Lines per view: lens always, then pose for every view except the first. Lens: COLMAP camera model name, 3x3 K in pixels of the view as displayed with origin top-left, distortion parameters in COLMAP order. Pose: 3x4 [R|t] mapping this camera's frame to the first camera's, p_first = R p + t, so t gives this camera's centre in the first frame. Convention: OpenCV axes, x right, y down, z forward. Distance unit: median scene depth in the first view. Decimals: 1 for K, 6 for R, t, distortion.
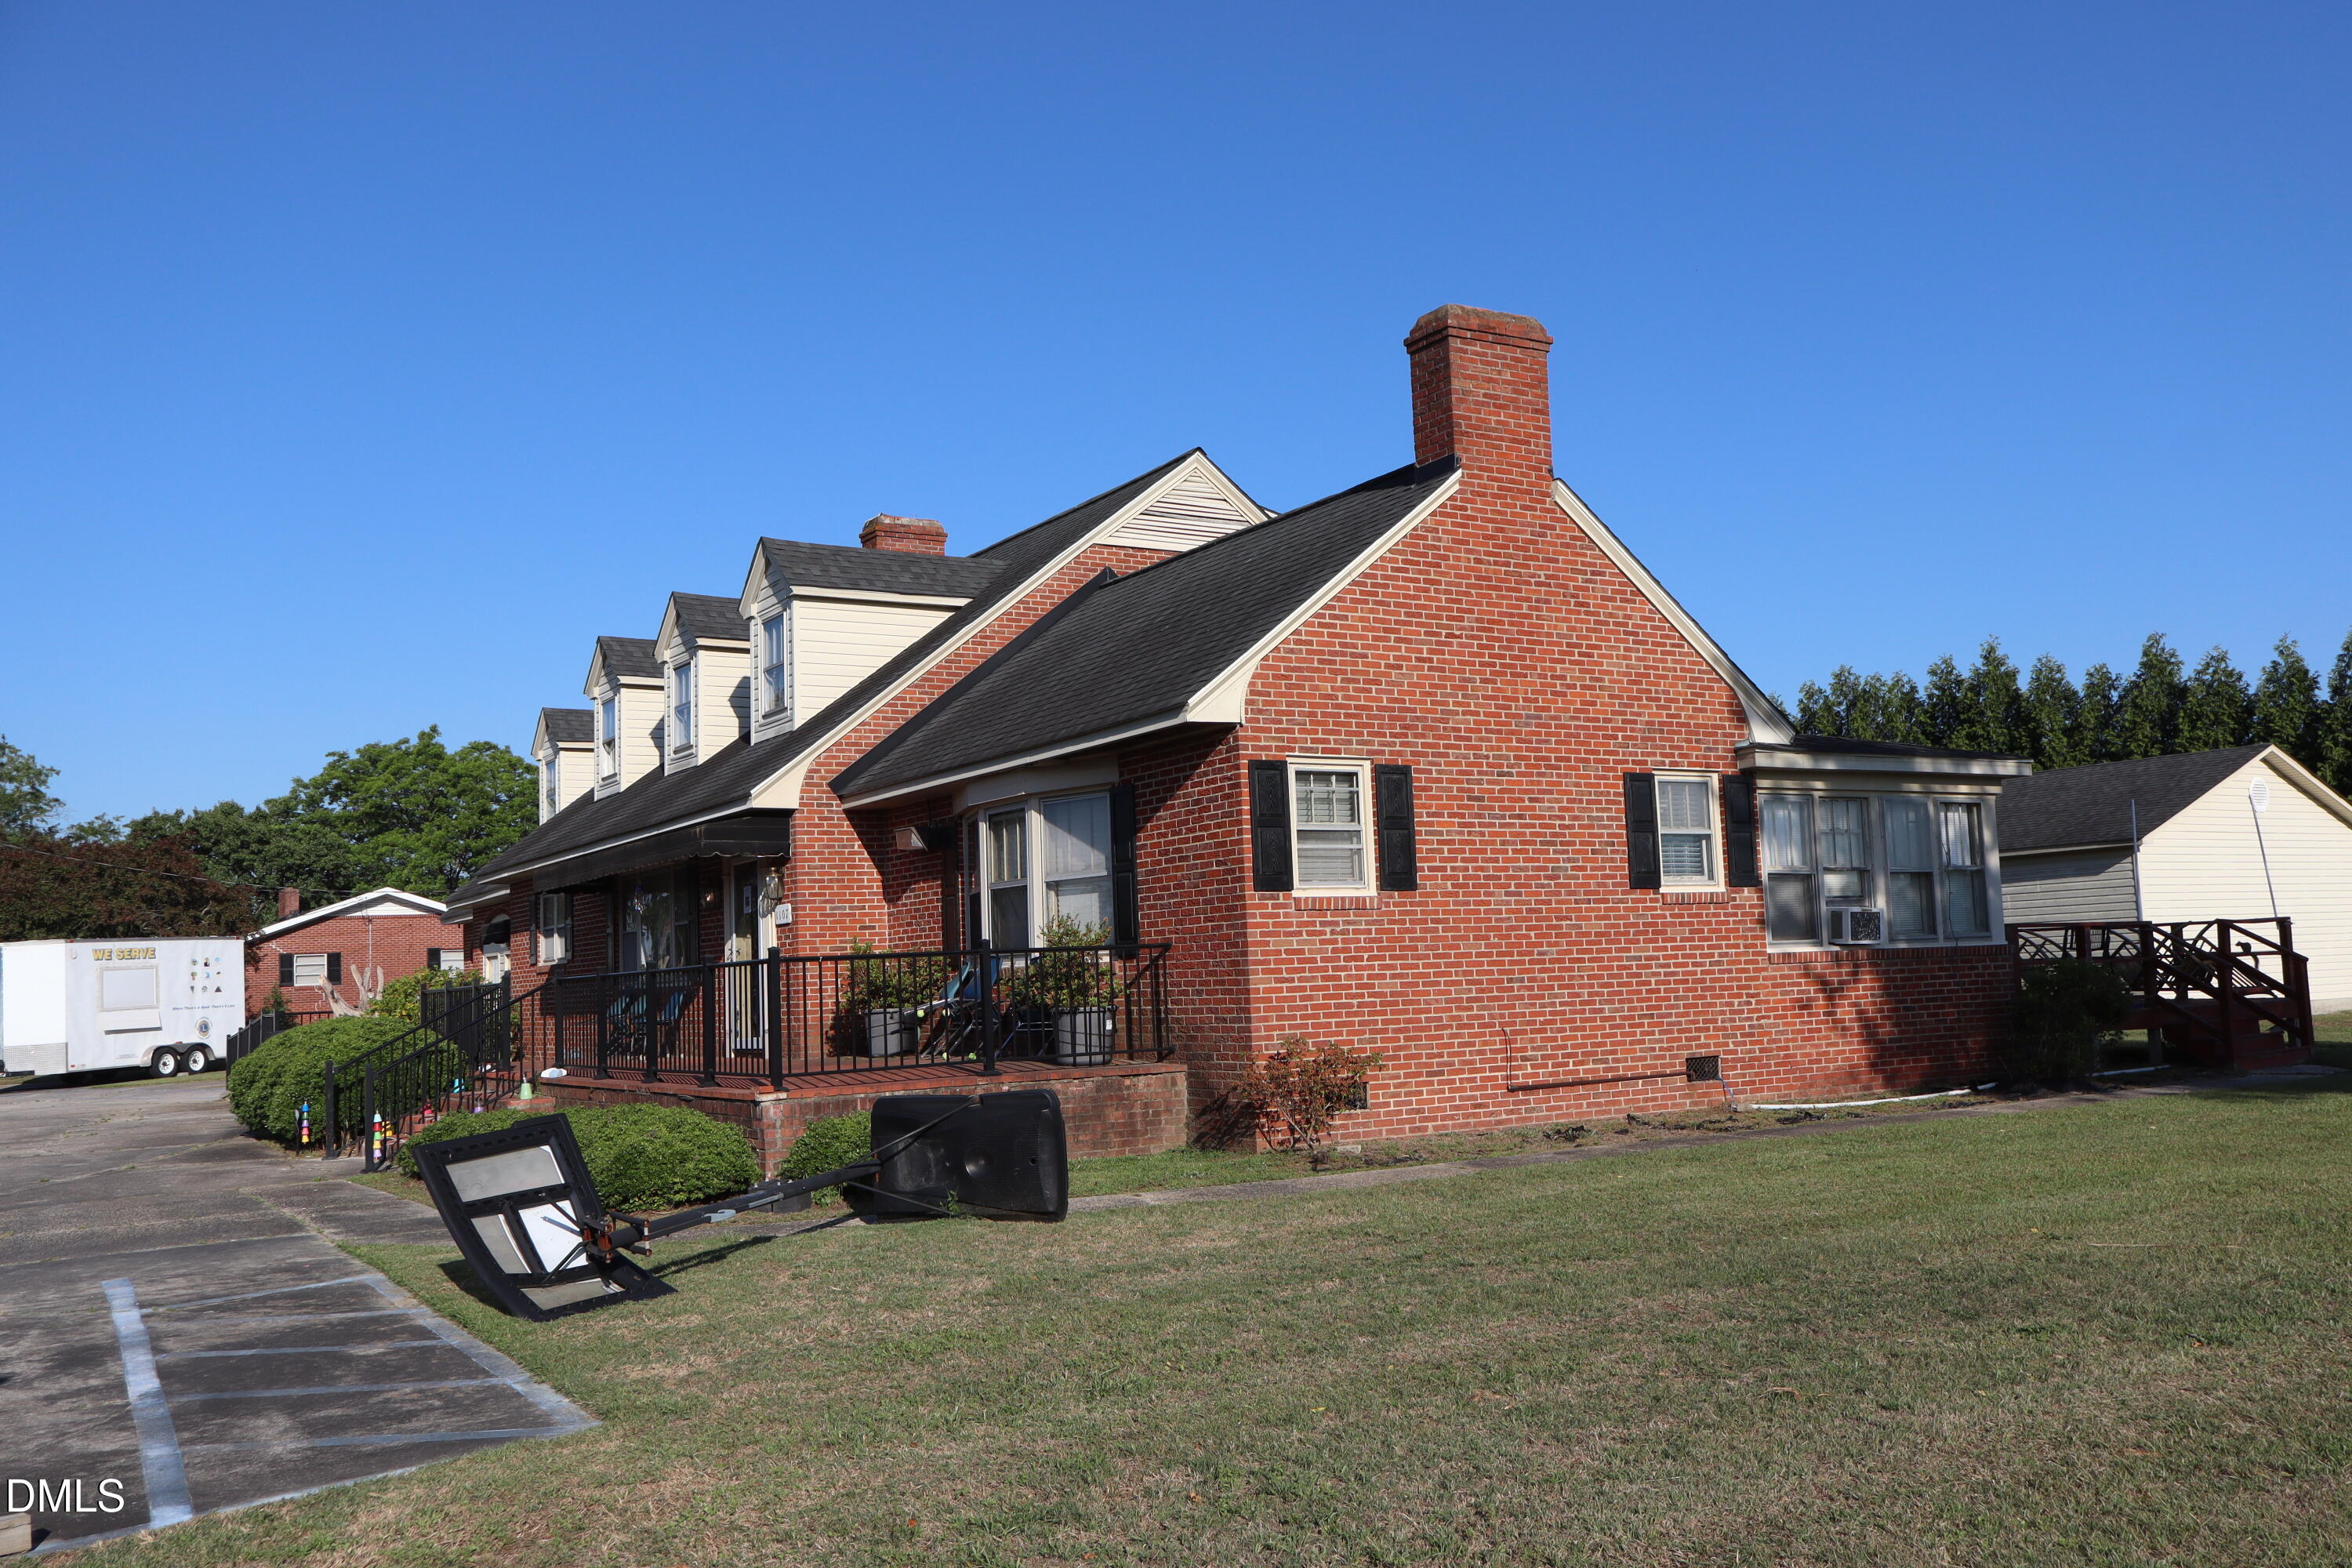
lens RADIAL K [[2021.6, 0, 1166.1], [0, 2021.6, 783.5], [0, 0, 1]] dist [0.007802, 0.000421]
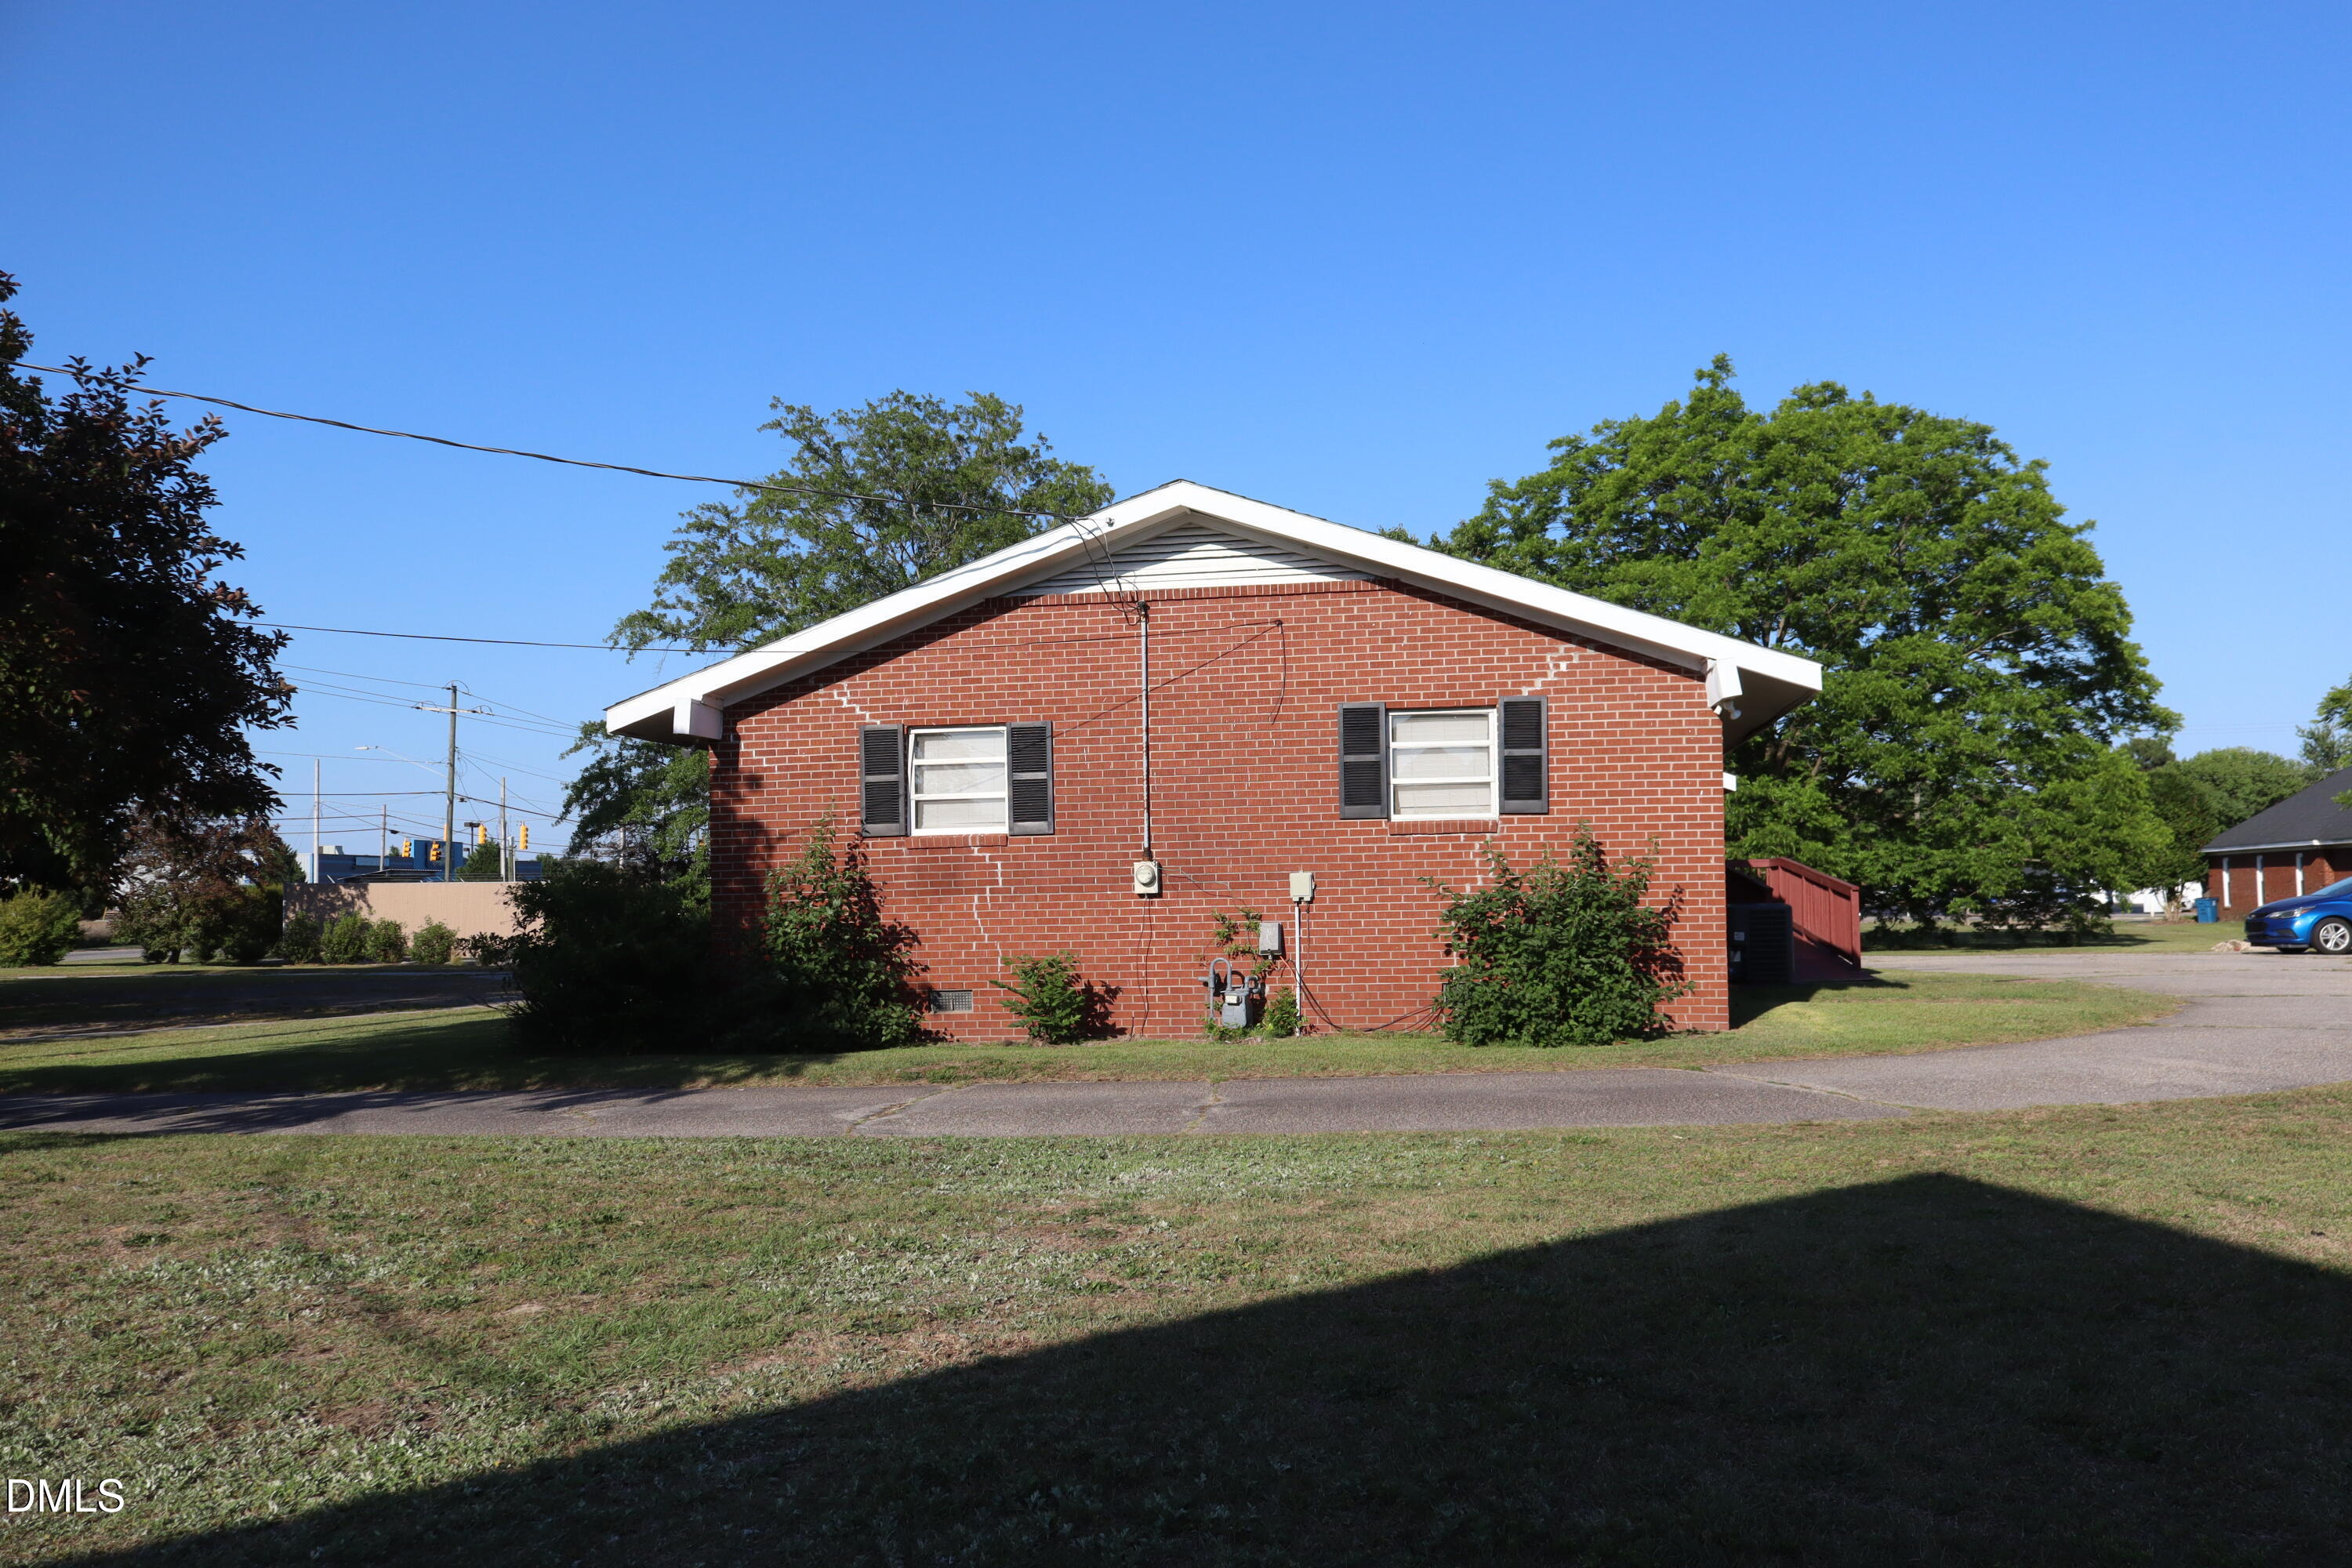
lens RADIAL K [[1970.8, 0, 1212.9], [0, 1970.8, 777.4], [0, 0, 1]] dist [0.000122, -0.000599]
pose [[0.765671, -0.008999, -0.643169, -0.765092], [0.047110, 0.998001, 0.042119, 0.297607], [0.641505, -0.062549, 0.764565, 2.933072]]
